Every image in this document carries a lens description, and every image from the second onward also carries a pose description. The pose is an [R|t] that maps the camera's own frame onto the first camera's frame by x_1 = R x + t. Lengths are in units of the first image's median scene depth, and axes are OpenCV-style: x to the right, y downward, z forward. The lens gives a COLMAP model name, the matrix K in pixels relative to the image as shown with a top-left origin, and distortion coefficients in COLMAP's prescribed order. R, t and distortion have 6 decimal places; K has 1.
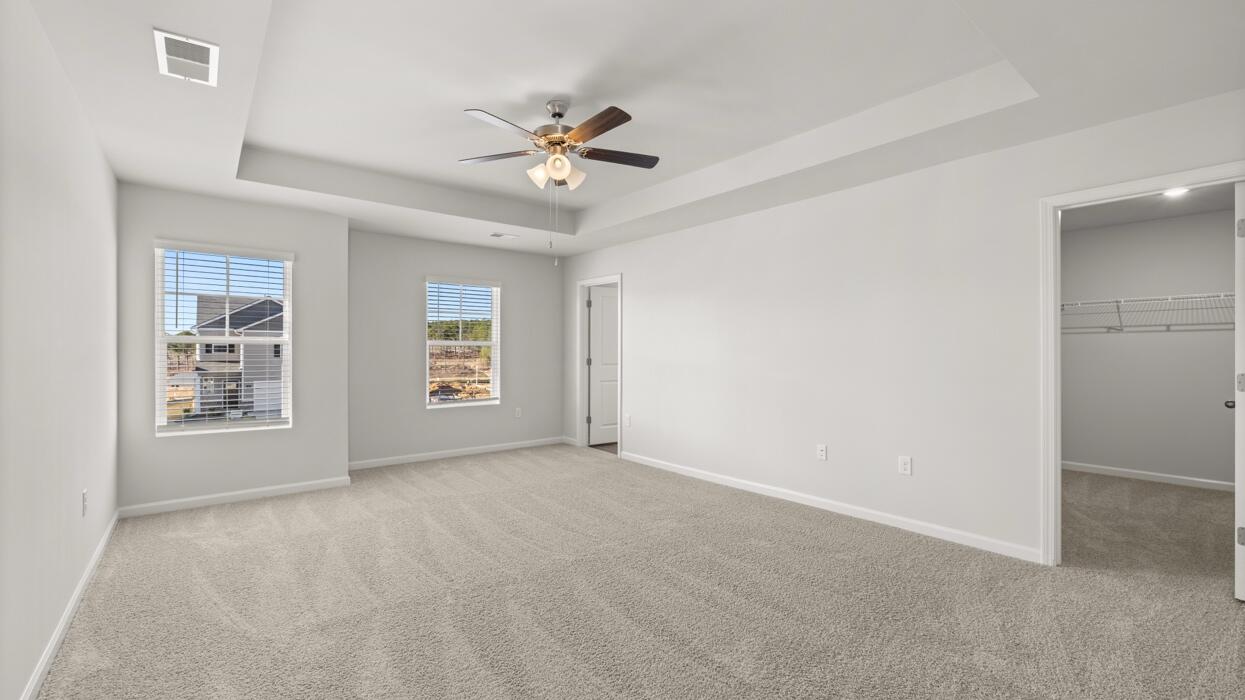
lens RADIAL K [[520.7, 0, 622.5], [0, 520.7, 350.0], [0, 0, 1]] dist [0.000721, 0.000115]
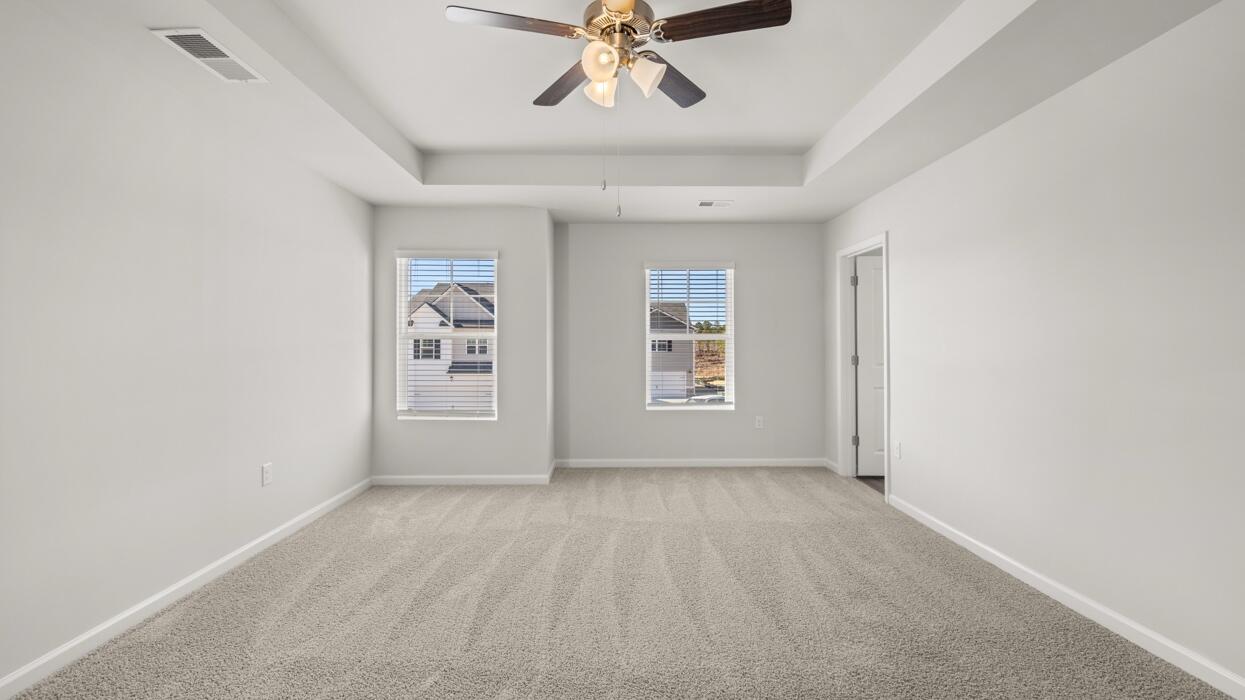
lens RADIAL K [[524.7, 0, 621.1], [0, 524.7, 341.1], [0, 0, 1]] dist [-0.001798, -0.000178]
pose [[0.786882, -0.006699, -0.617067, 0.198998], [0.001869, 0.999962, -0.008472, 0.001901], [0.617100, 0.005513, 0.786865, 0.338353]]
